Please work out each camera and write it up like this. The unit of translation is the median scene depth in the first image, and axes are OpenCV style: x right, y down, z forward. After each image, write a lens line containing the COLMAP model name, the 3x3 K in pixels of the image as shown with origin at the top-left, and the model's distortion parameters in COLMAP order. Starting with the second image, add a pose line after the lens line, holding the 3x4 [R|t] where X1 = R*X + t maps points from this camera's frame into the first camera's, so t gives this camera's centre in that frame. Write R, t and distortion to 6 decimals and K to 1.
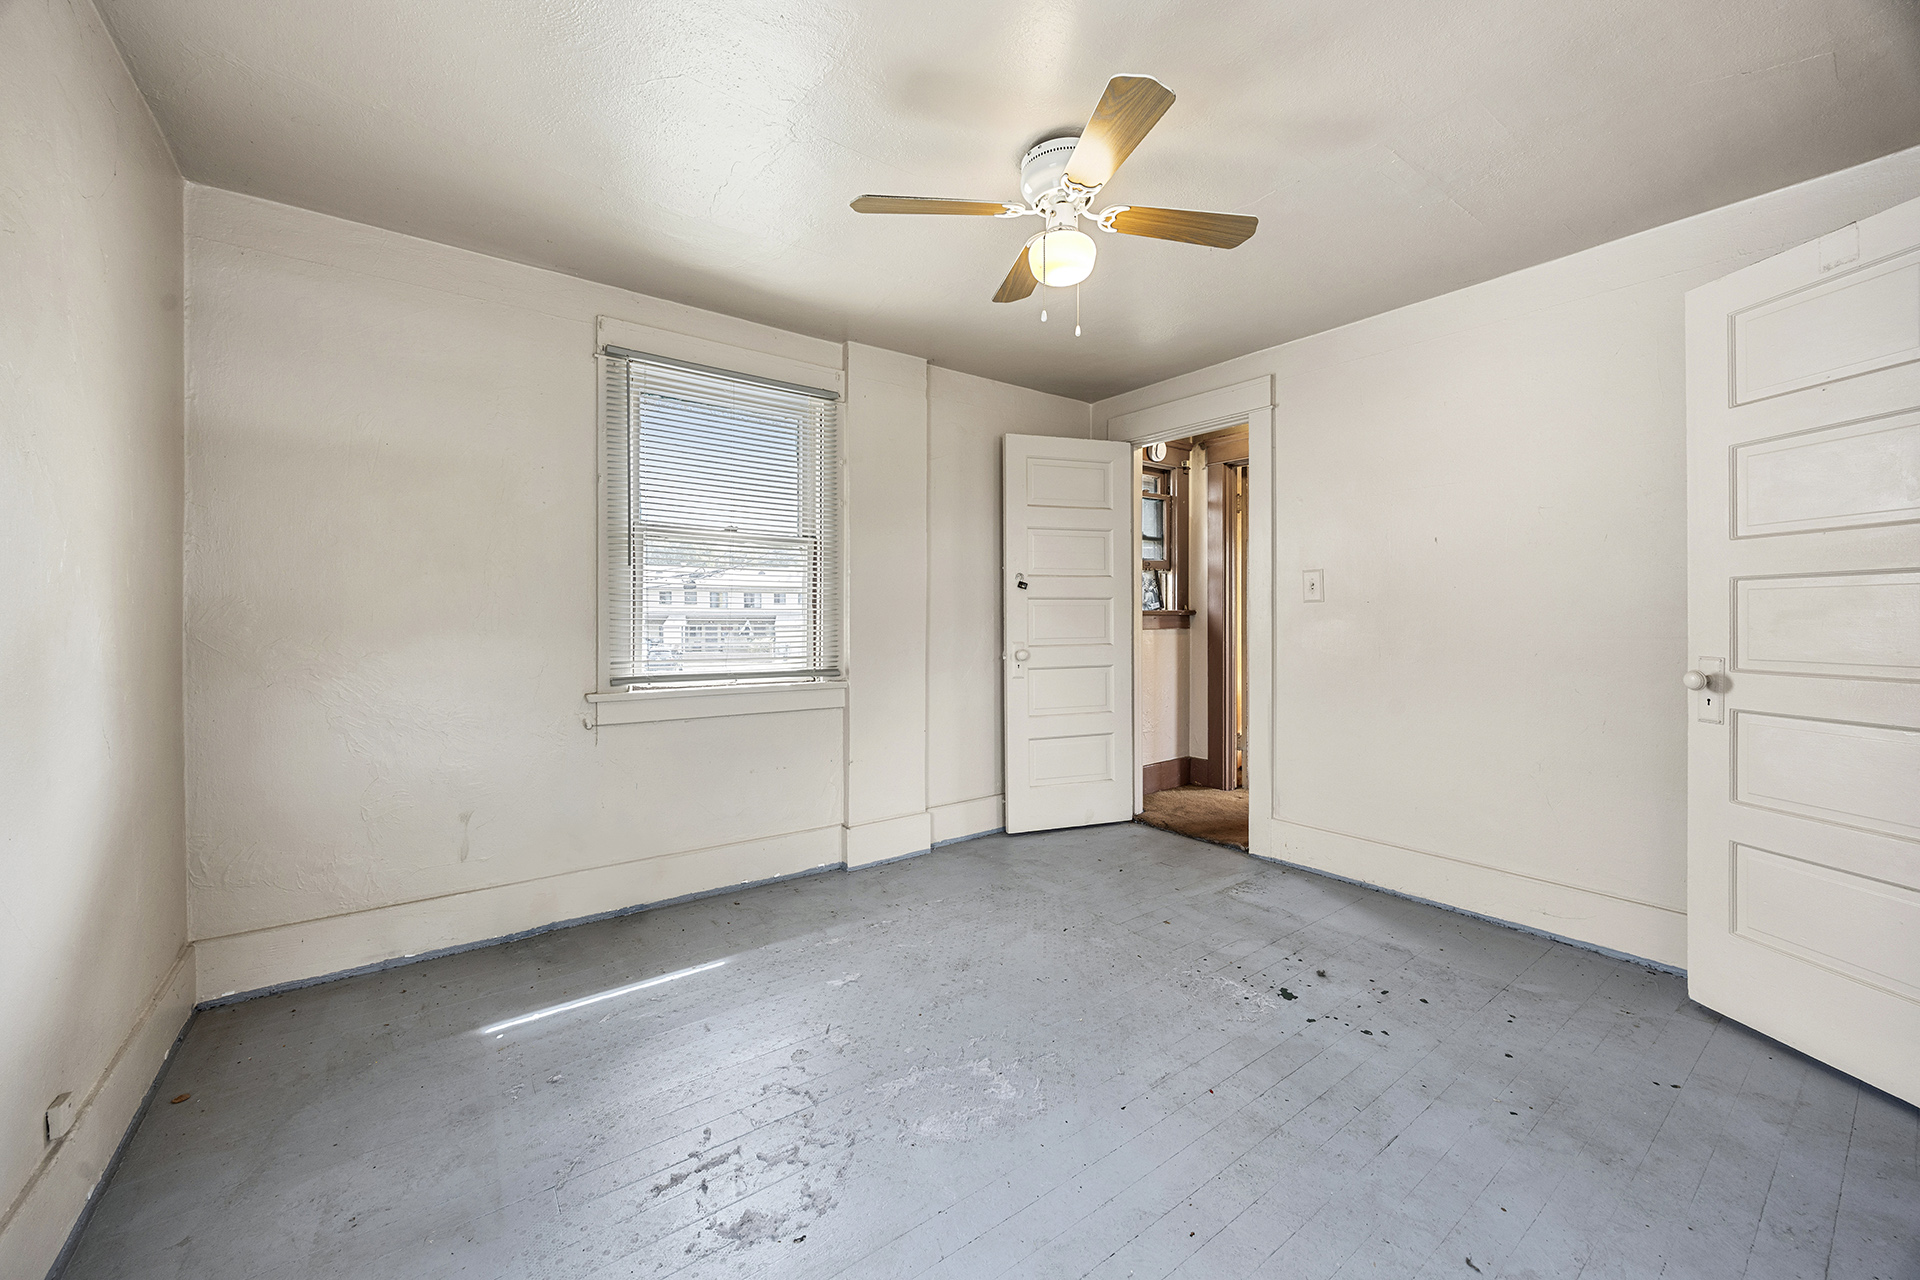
lens RADIAL K [[749.4, 0, 946.1], [0, 749.4, 628.5], [0, 0, 1]] dist [-0.003179, 0.000044]
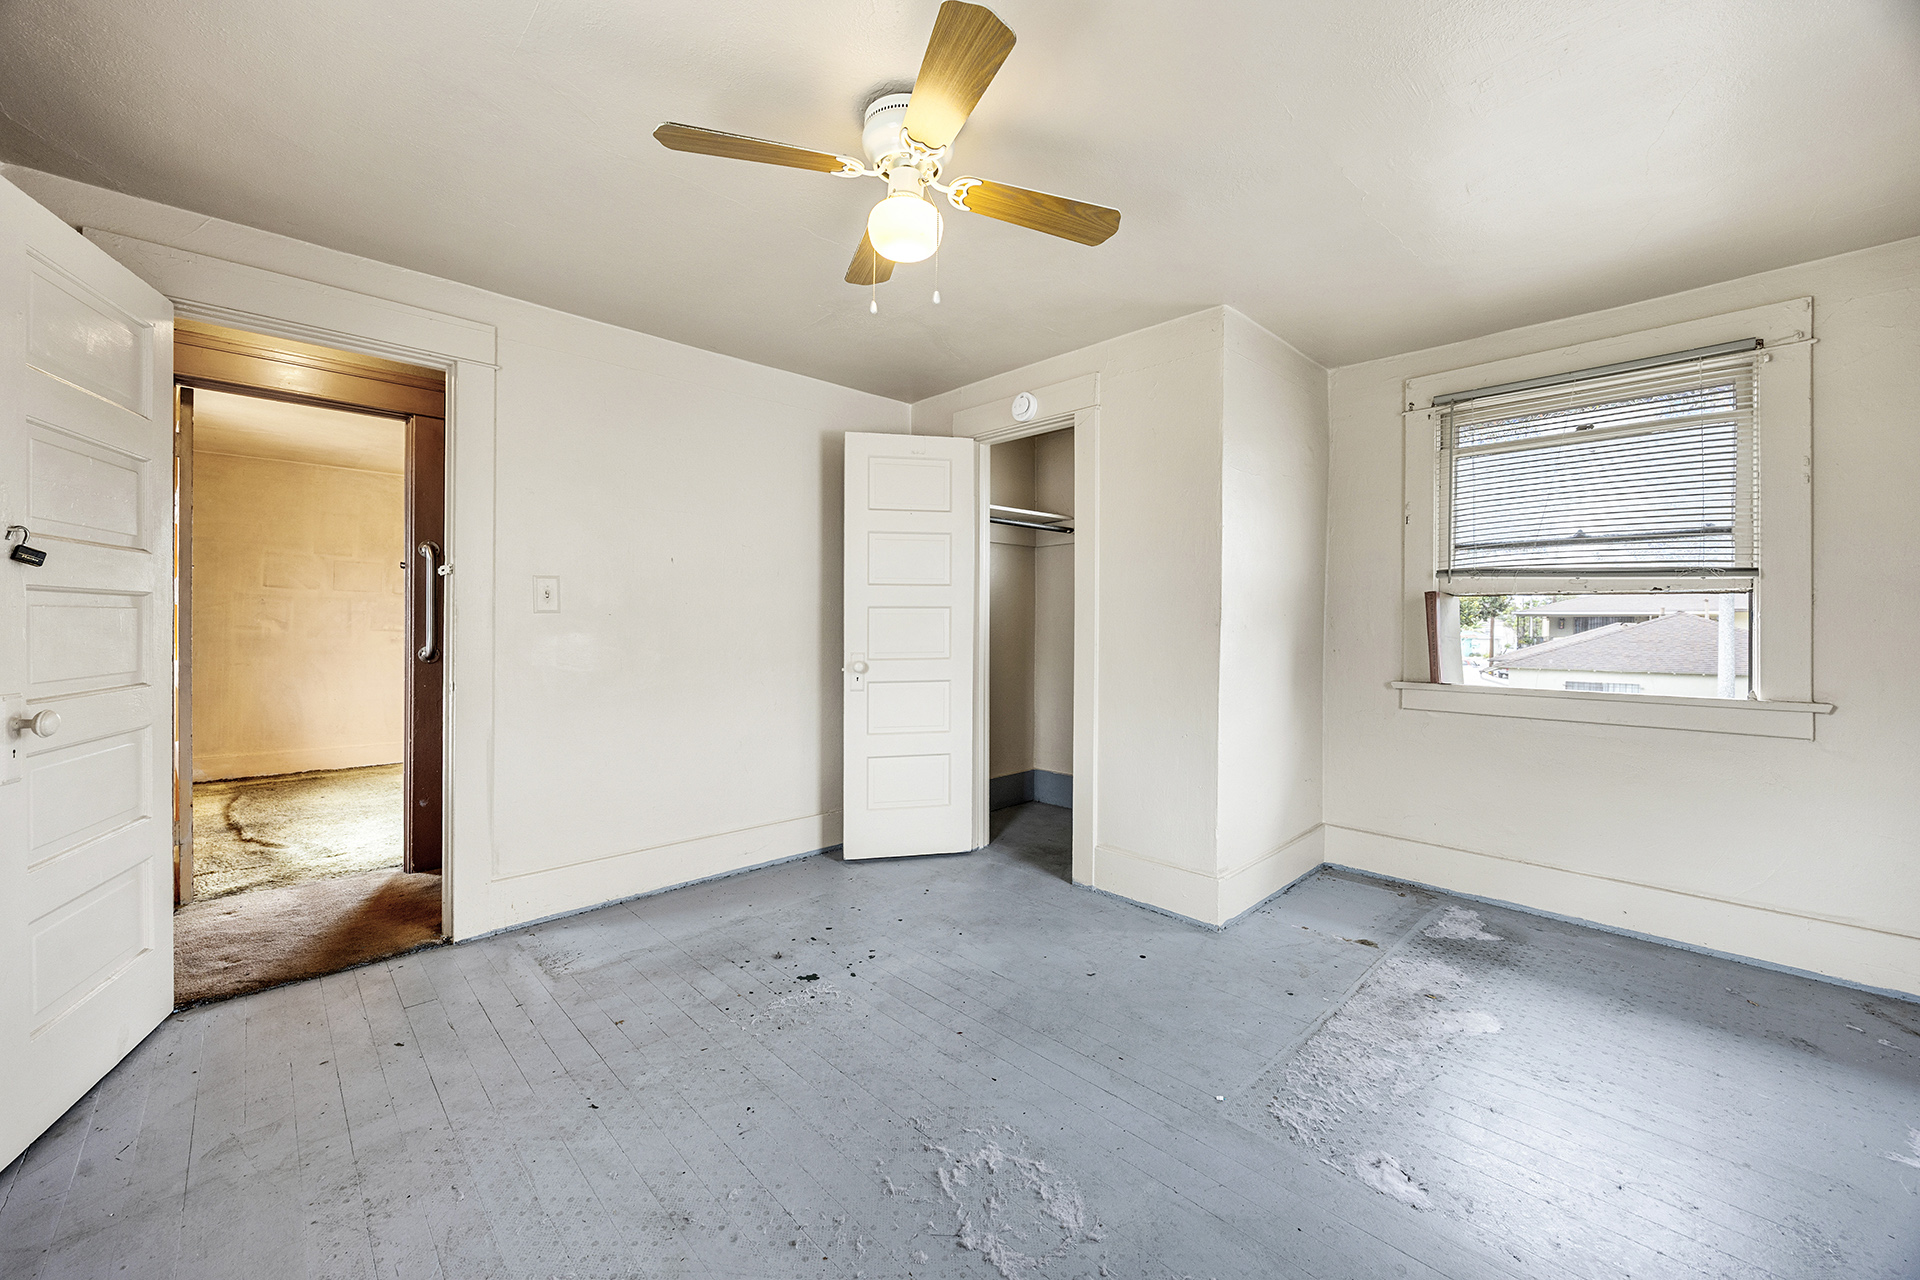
lens RADIAL K [[749.4, 0, 966.2], [0, 749.4, 630.1], [0, 0, 1]] dist [-0.003179, 0.000044]
pose [[-0.154153, -0.004516, 0.988037, -0.525502], [0.013631, 0.999885, 0.006697, -0.016626], [-0.987953, 0.014500, -0.154074, 0.752133]]
